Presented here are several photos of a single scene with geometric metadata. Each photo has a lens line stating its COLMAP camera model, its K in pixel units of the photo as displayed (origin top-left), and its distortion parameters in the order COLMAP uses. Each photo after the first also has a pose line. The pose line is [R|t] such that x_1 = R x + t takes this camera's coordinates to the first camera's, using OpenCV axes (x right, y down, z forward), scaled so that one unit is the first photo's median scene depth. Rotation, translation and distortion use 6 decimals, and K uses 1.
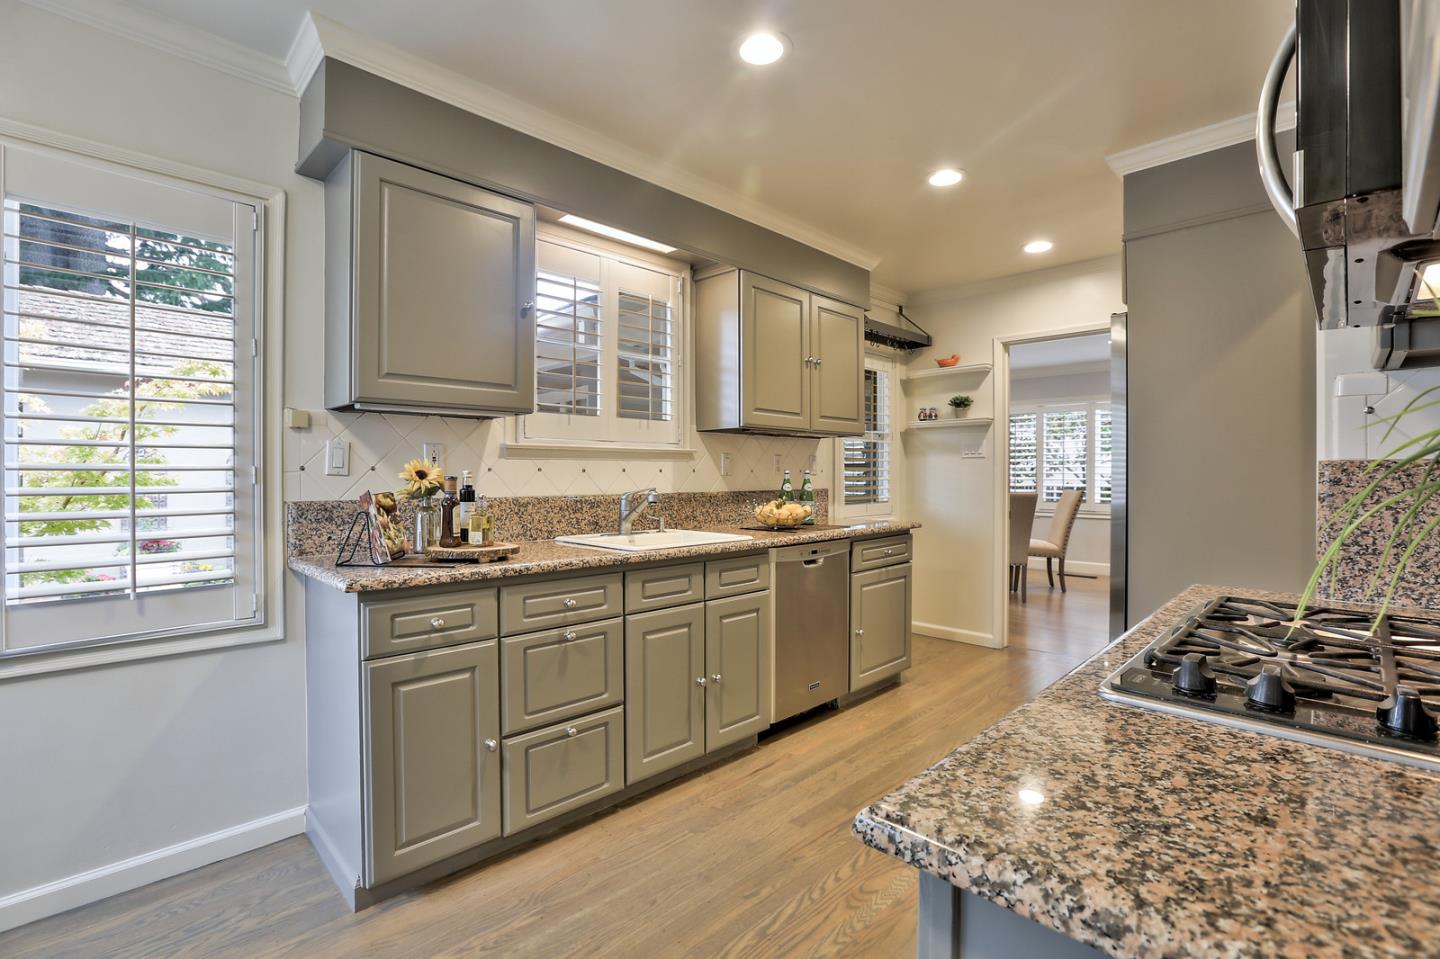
lens RADIAL K [[654.2, 0, 718.1], [0, 654.2, 477.4], [0, 0, 1]] dist [-0.072090, 0.015876]
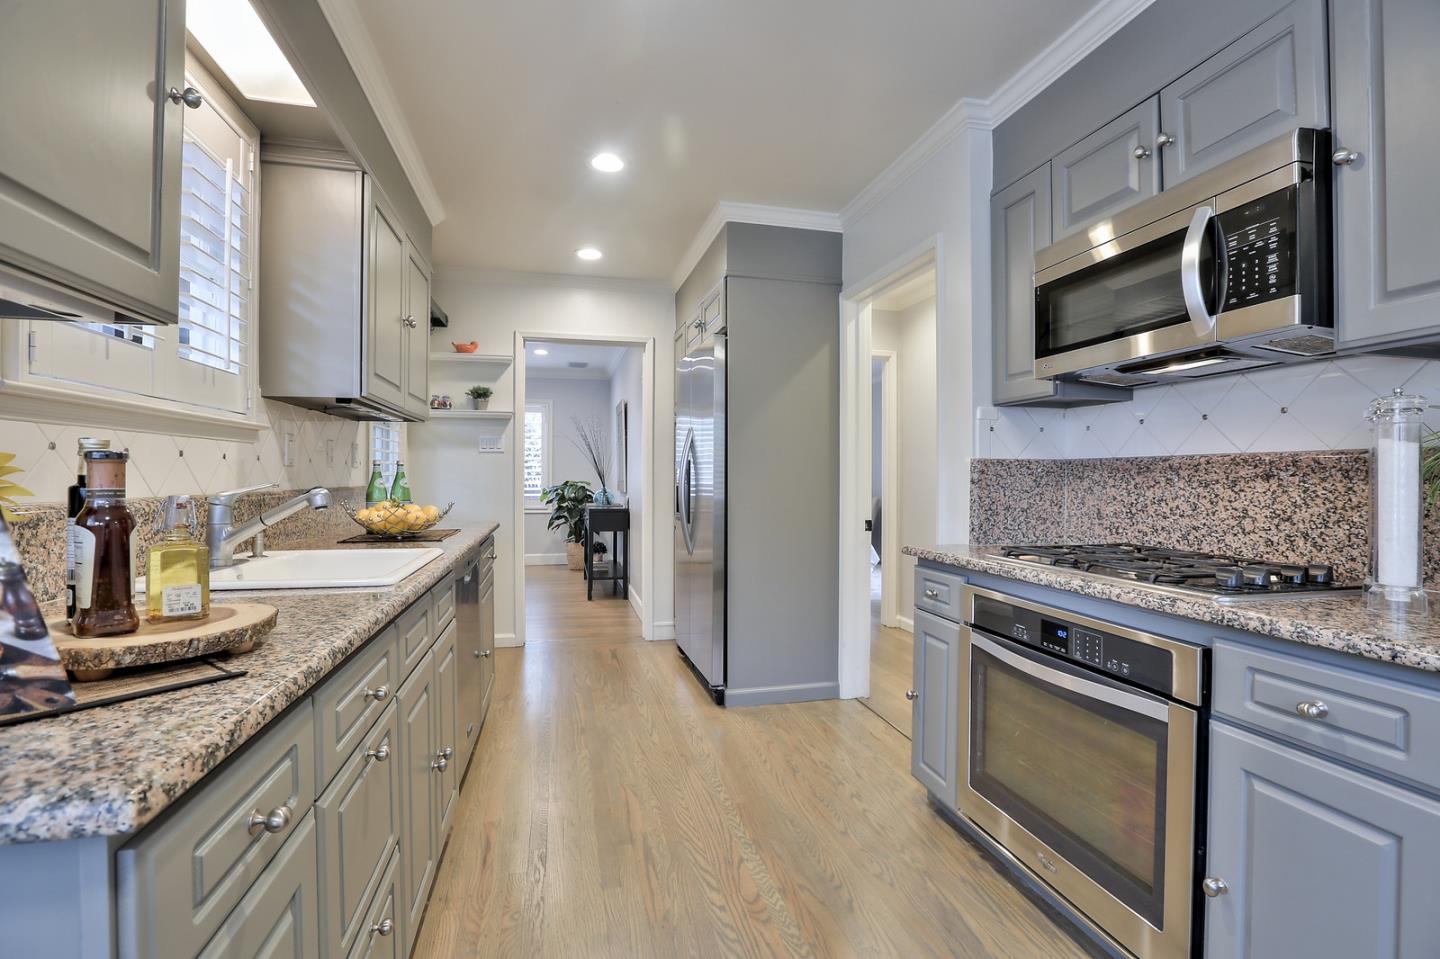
lens RADIAL K [[651.2, 0, 713.2], [0, 651.2, 475.1], [0, 0, 1]] dist [-0.046431, 0.015674]
pose [[0.515453, 0.002819, 0.856913, -0.425129], [0.000213, 0.999994, -0.003418, 0.010868], [-0.856918, 0.001944, 0.515450, 0.377631]]
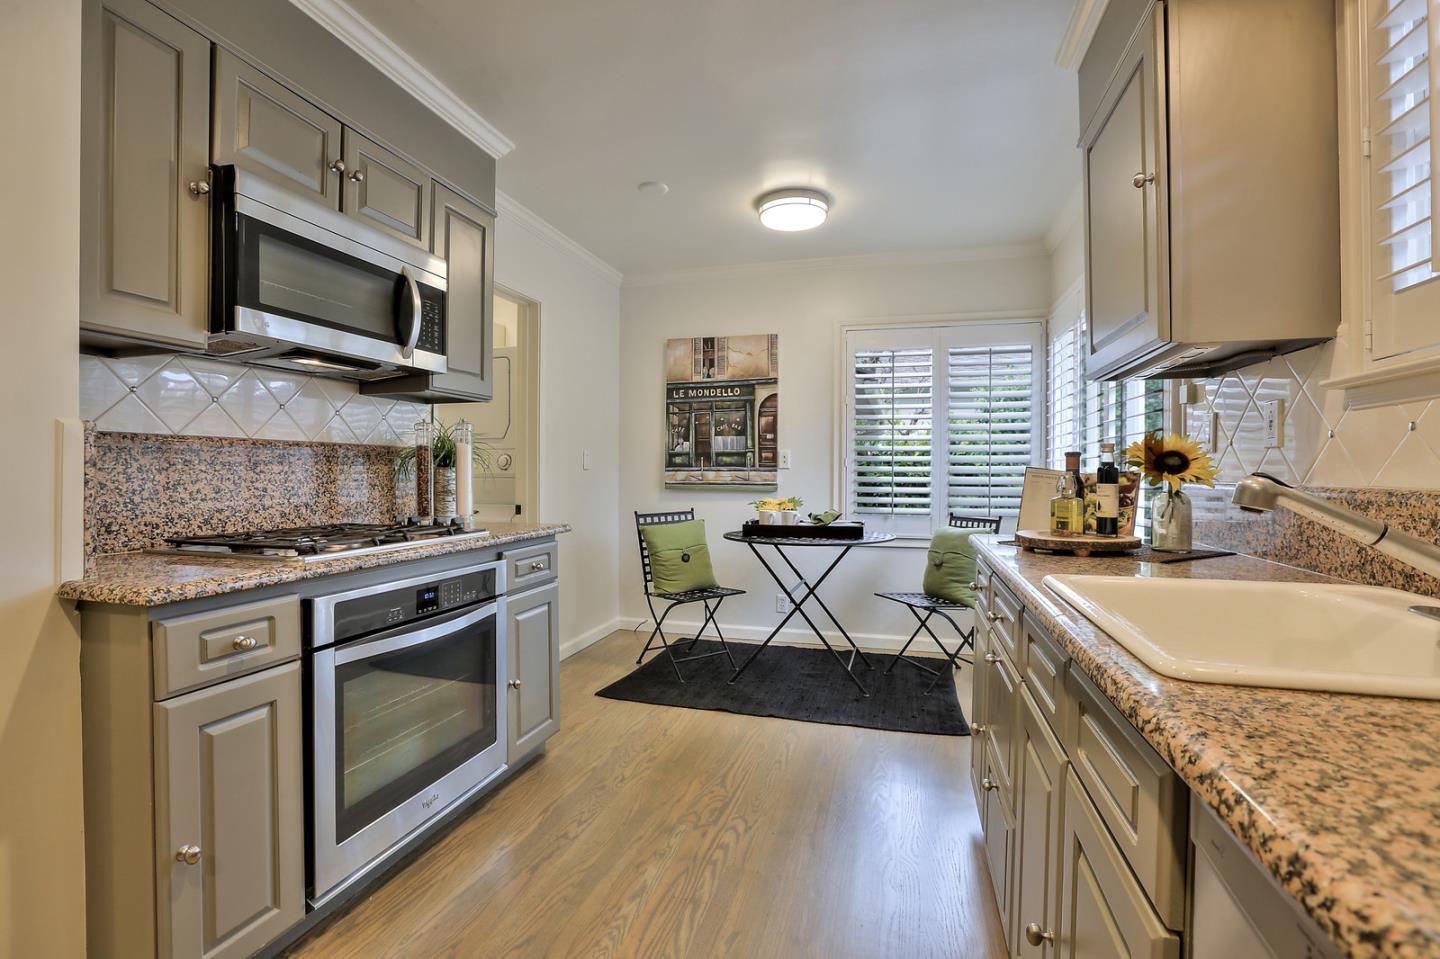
lens RADIAL K [[651.2, 0, 713.2], [0, 651.2, 475.1], [0, 0, 1]] dist [-0.046431, 0.015674]
pose [[-0.870346, -0.000860, -0.492440, 0.338573], [-0.005534, 0.999952, 0.008033, 0.019629], [0.492409, 0.009717, -0.870310, 1.171525]]
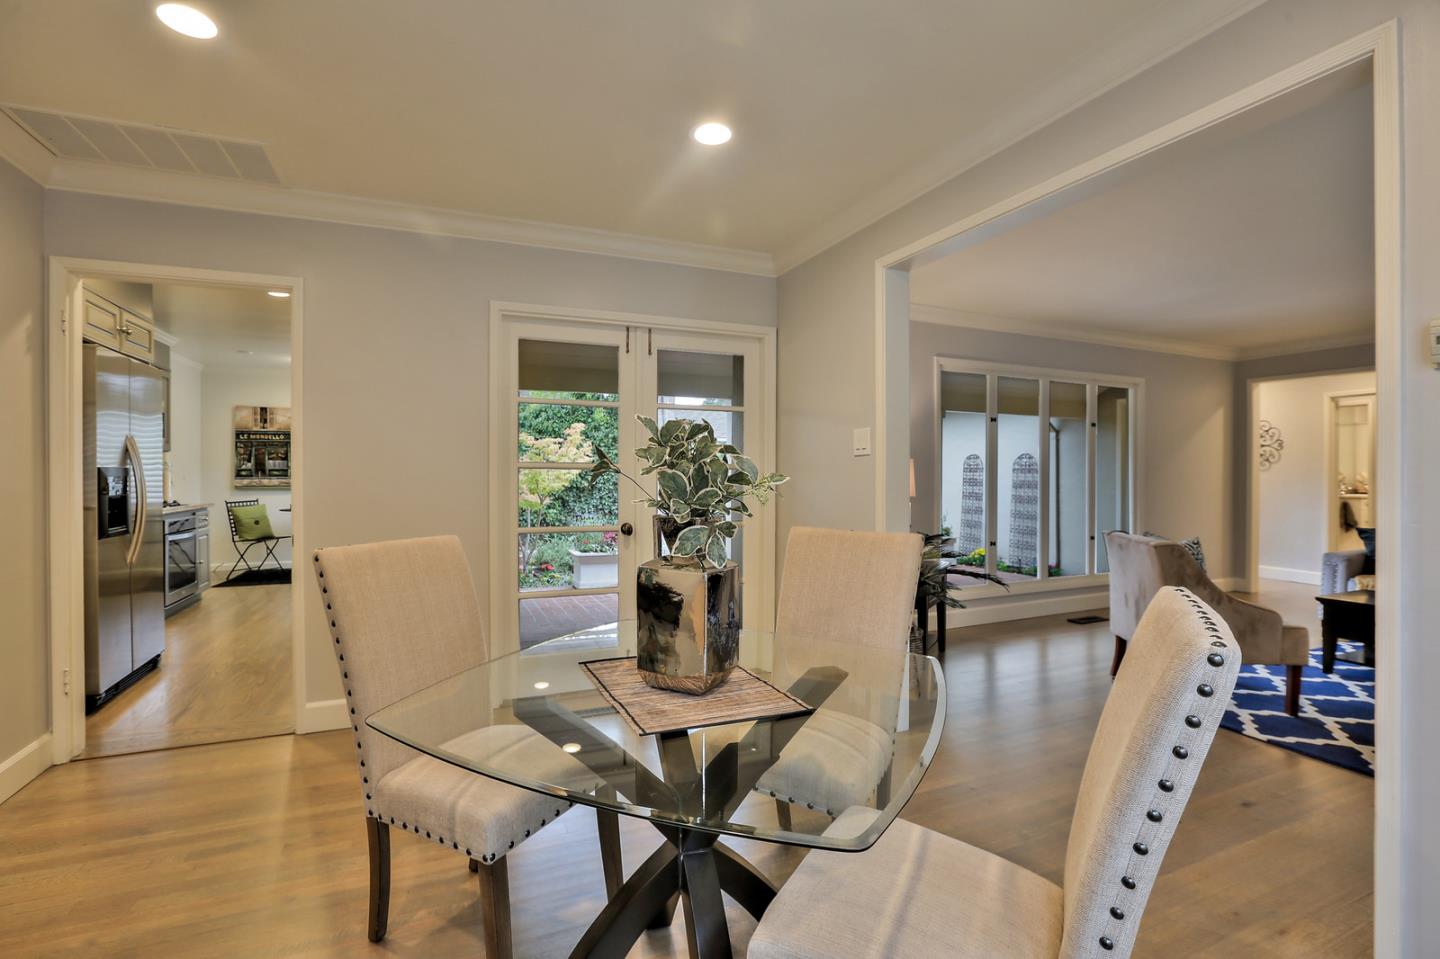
lens RADIAL K [[651.2, 0, 713.2], [0, 651.2, 475.1], [0, 0, 1]] dist [-0.046431, 0.015674]
pose [[-0.366098, 0.005944, -0.930557, 1.574043], [-0.004113, 0.999960, 0.008005, -0.029220], [0.930567, 0.006758, -0.366059, 2.816586]]
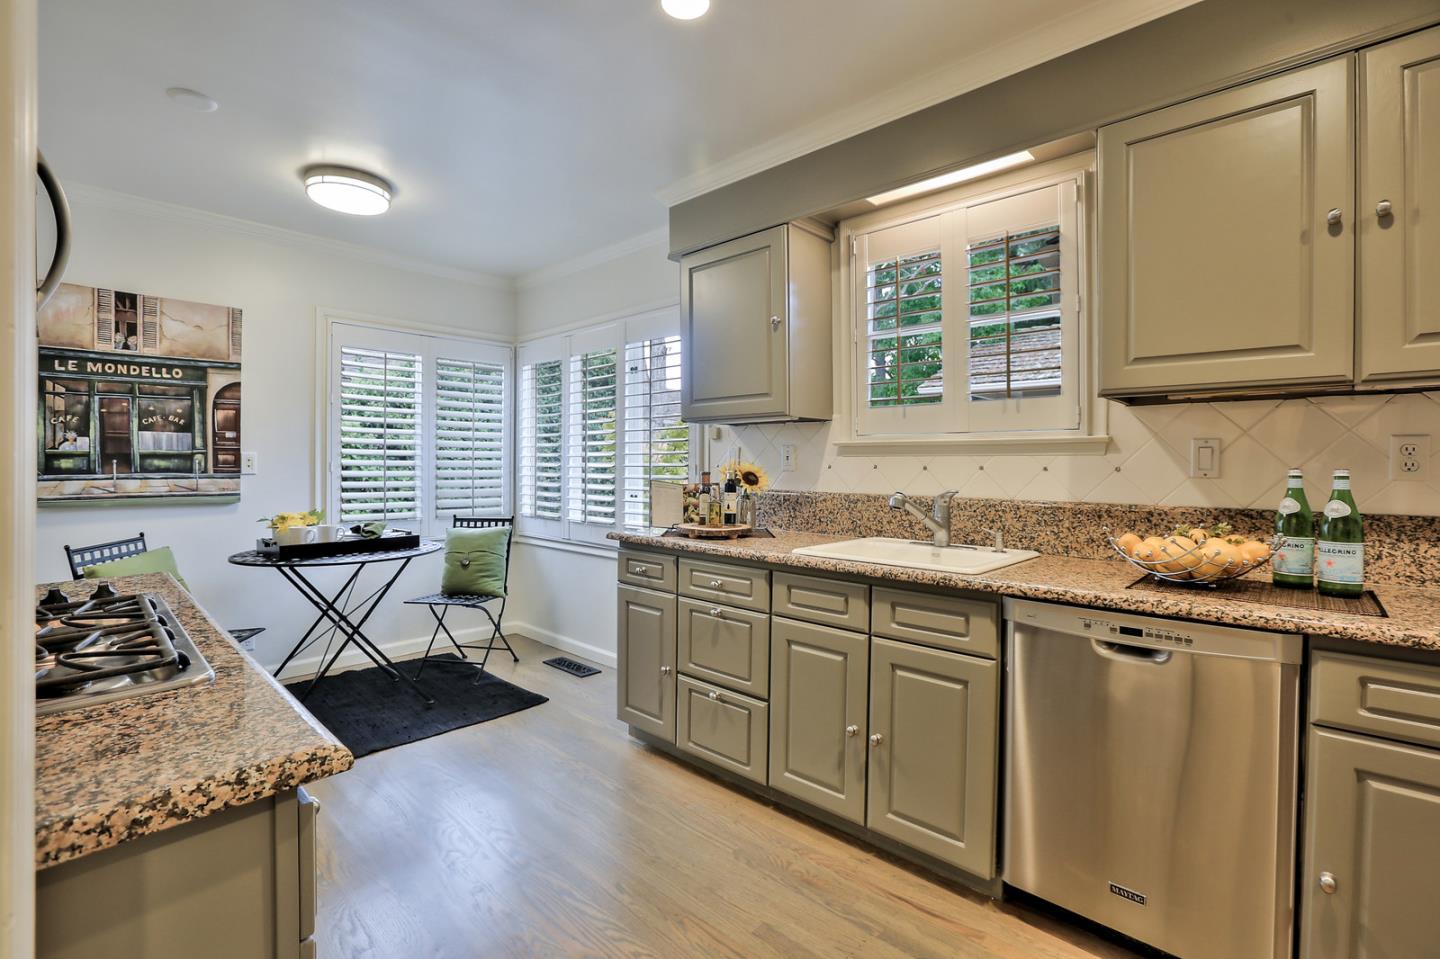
lens RADIAL K [[651.2, 0, 713.2], [0, 651.2, 475.1], [0, 0, 1]] dist [-0.046431, 0.015674]
pose [[0.029490, 0.017858, -0.999406, 0.722571], [-0.008841, 0.999806, 0.017604, -0.015261], [0.999526, 0.008317, 0.029642, 0.753907]]
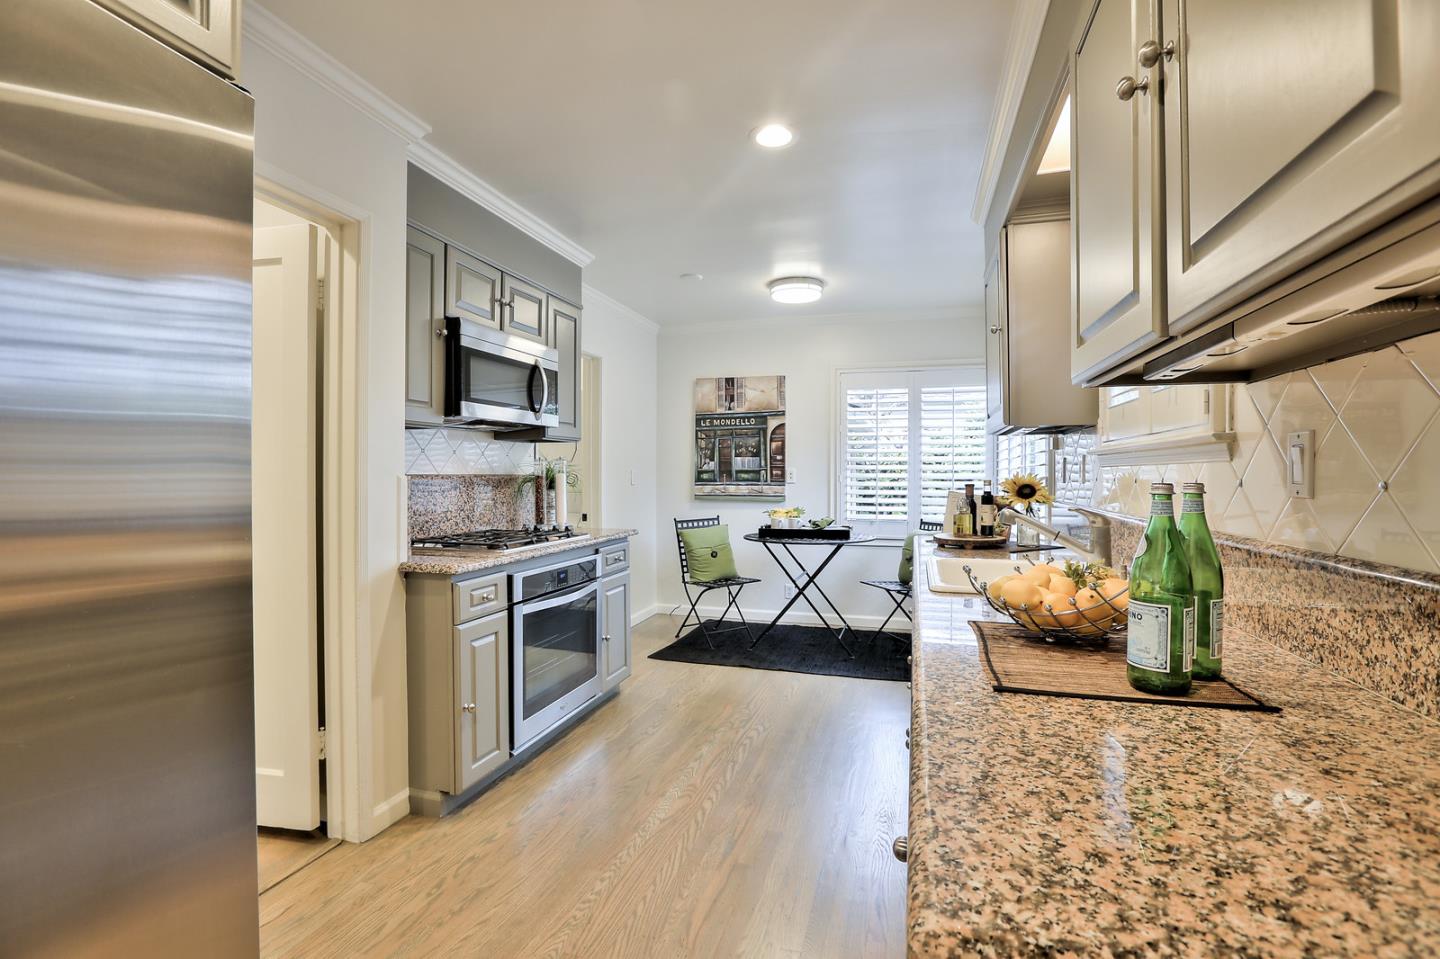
lens RADIAL K [[651.2, 0, 713.2], [0, 651.2, 475.1], [0, 0, 1]] dist [-0.046431, 0.015674]
pose [[-0.877632, 0.000714, -0.479334, 0.568954], [-0.002273, 0.999981, 0.005651, -0.021110], [0.479329, 0.006049, -0.877614, 1.509079]]
